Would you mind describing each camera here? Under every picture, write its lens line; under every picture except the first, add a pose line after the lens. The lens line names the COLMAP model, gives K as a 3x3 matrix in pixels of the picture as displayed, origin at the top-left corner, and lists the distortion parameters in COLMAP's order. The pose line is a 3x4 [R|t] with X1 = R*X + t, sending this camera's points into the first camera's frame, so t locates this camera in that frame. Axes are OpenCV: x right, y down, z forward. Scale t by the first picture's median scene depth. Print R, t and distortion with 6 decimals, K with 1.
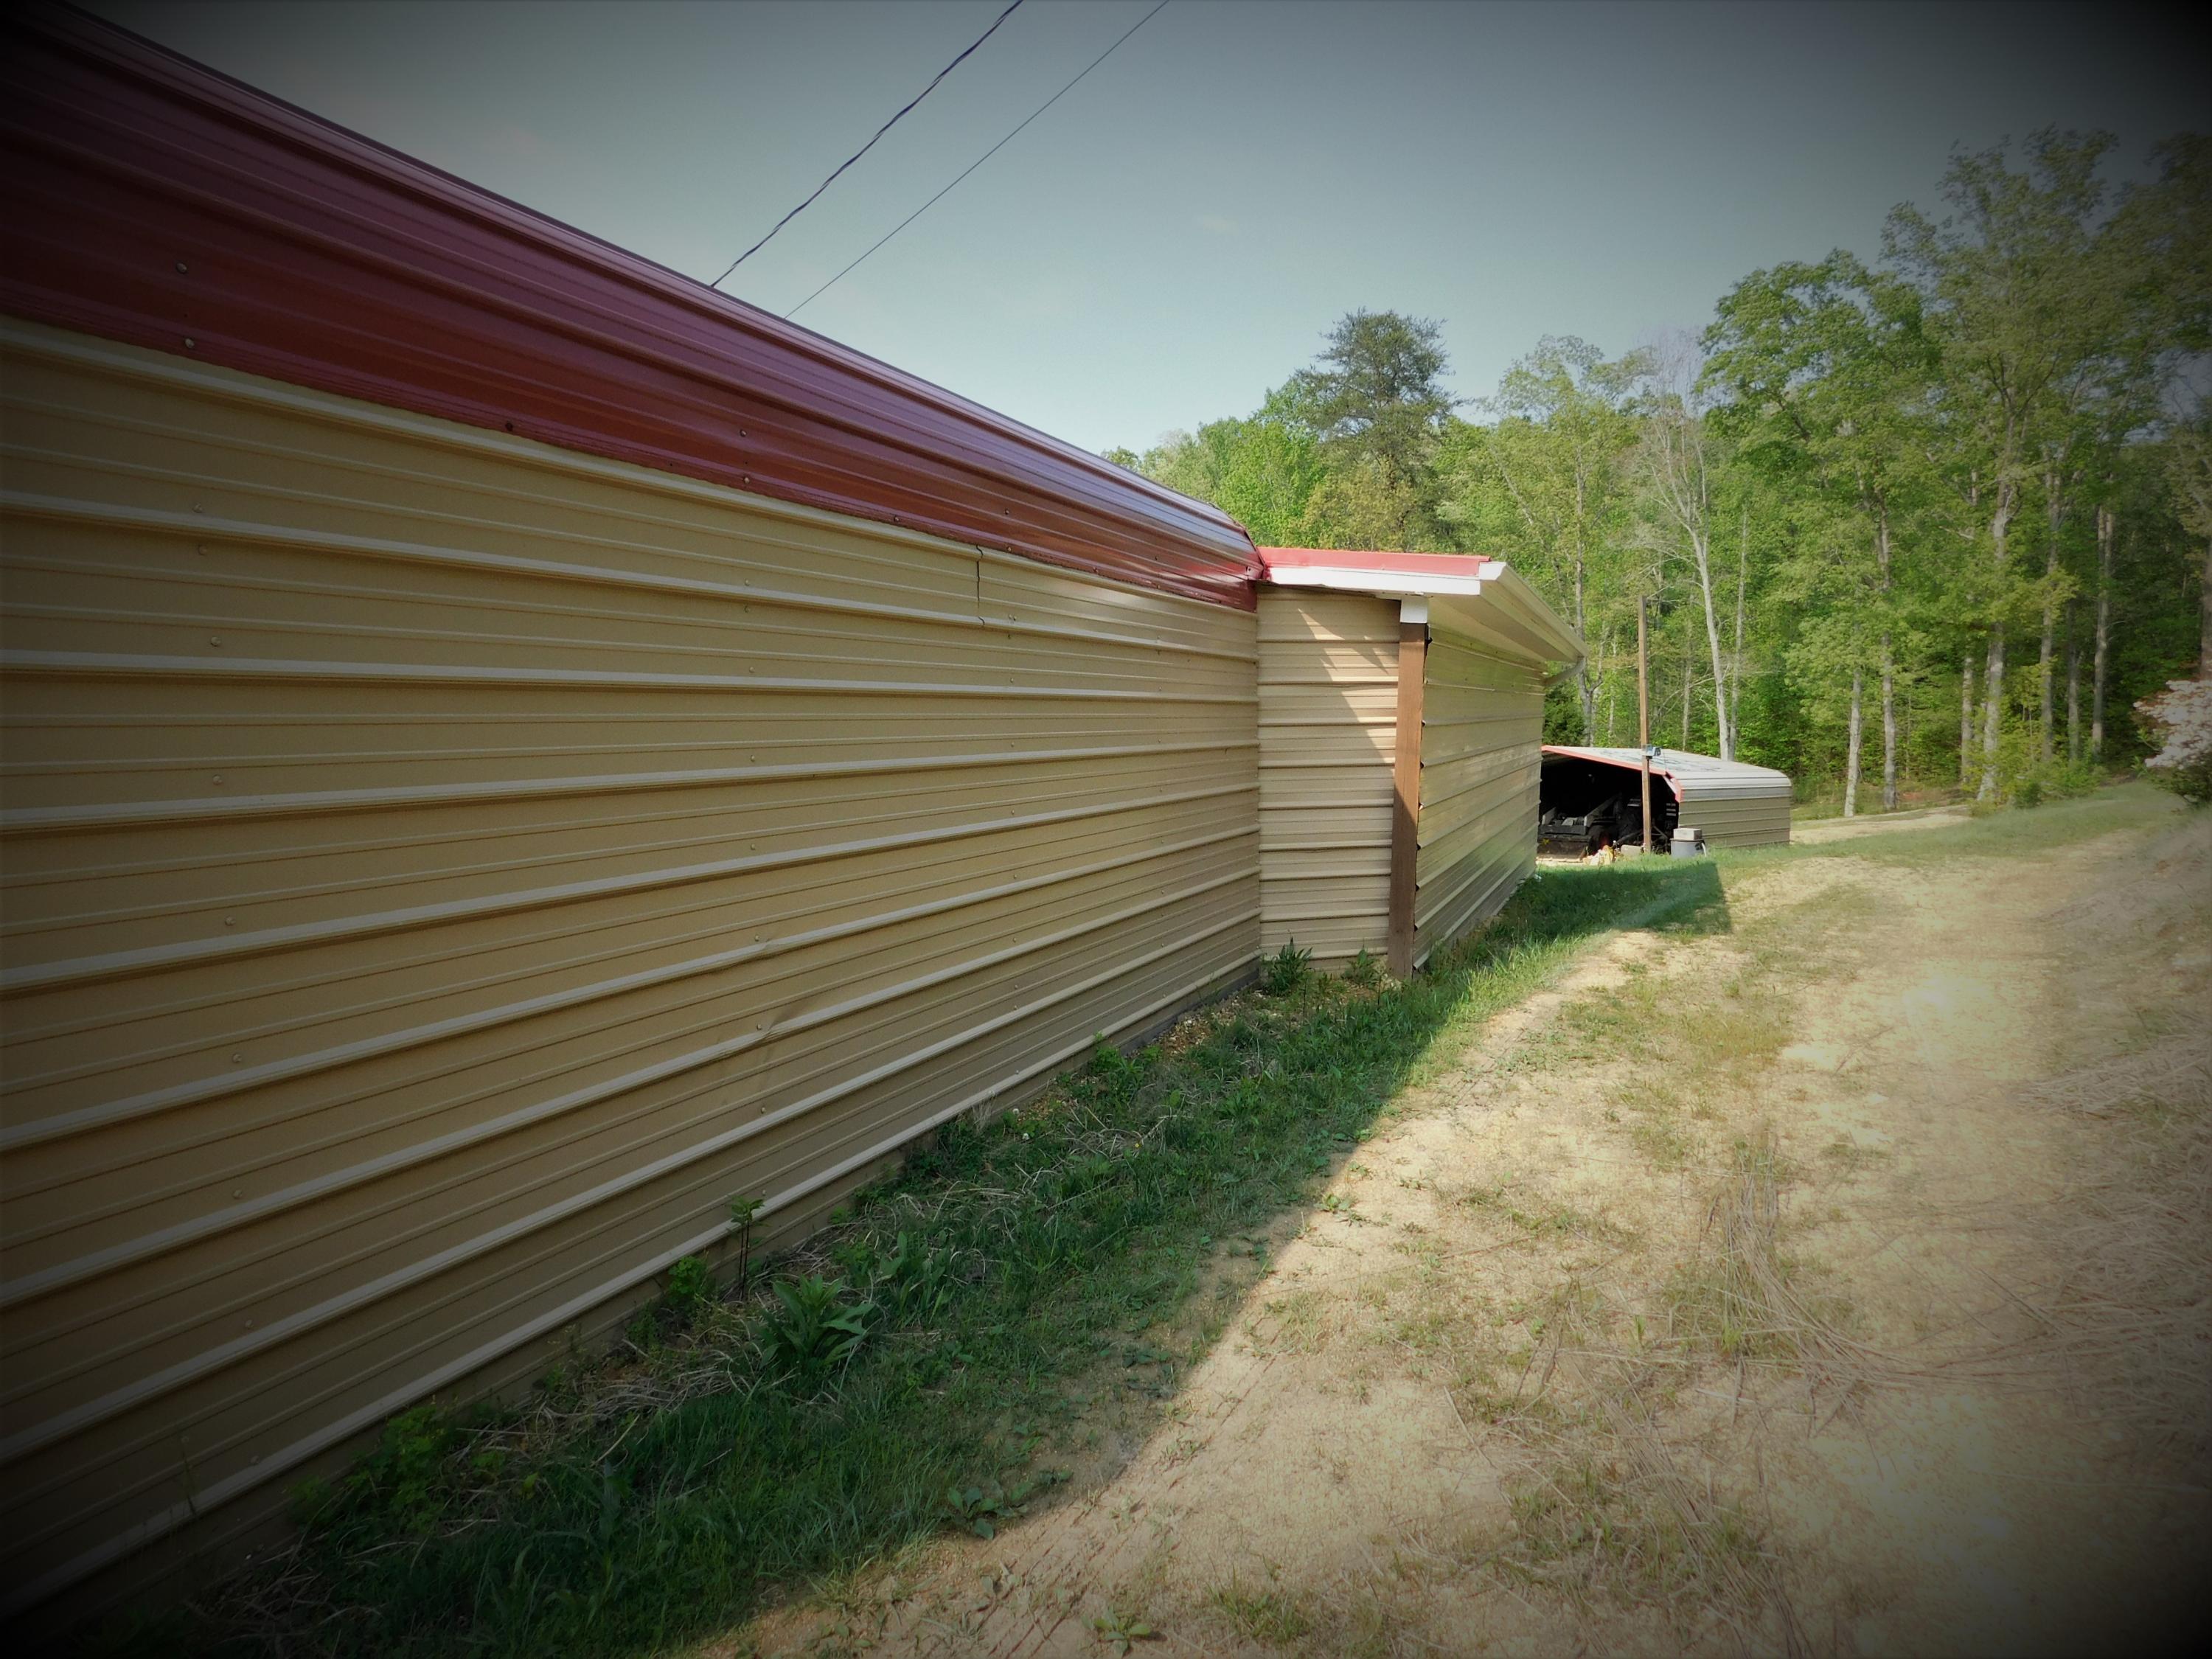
lens RADIAL K [[1471.7, 0, 1114.5], [0, 1471.7, 808.2], [0, 0, 1]] dist [-0.051765, 0.045967]
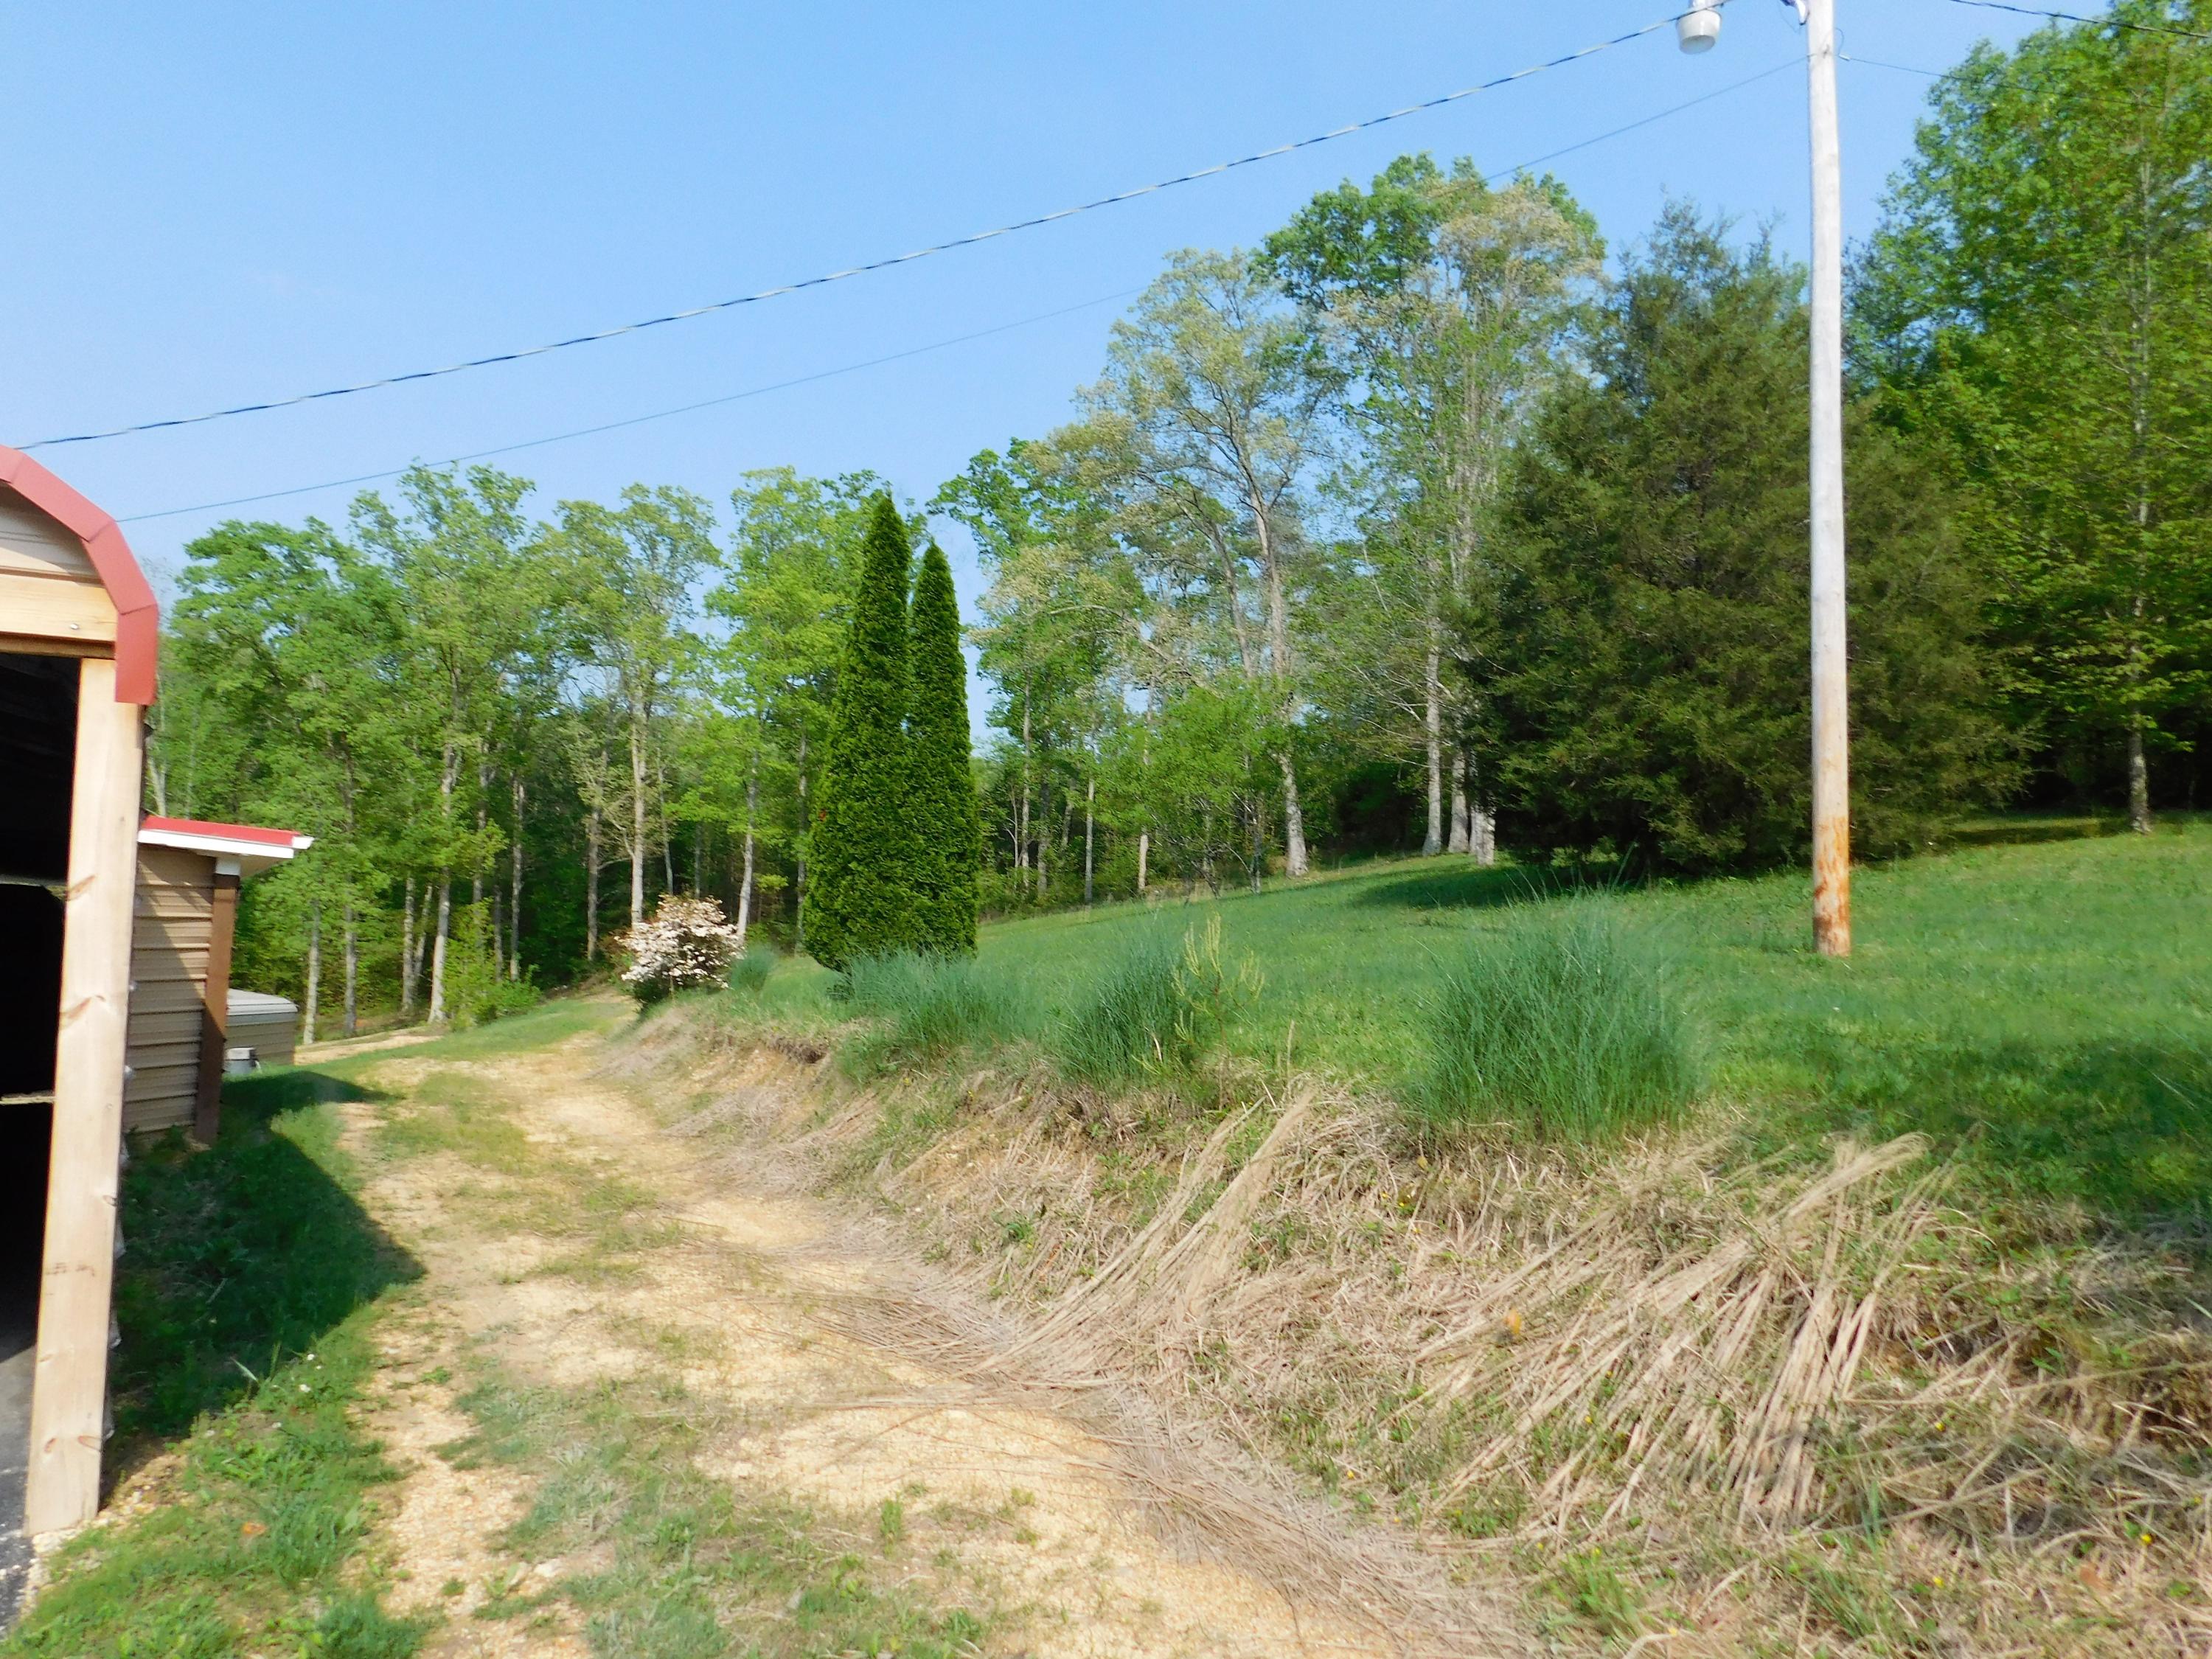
lens RADIAL K [[1471.7, 0, 1114.5], [0, 1471.7, 808.2], [0, 0, 1]] dist [-0.051765, 0.045967]
pose [[0.541372, 0.081291, 0.836844, -0.078640], [0.052901, 0.990050, -0.130396, 0.005251], [-0.839117, 0.114862, 0.531685, -0.067581]]
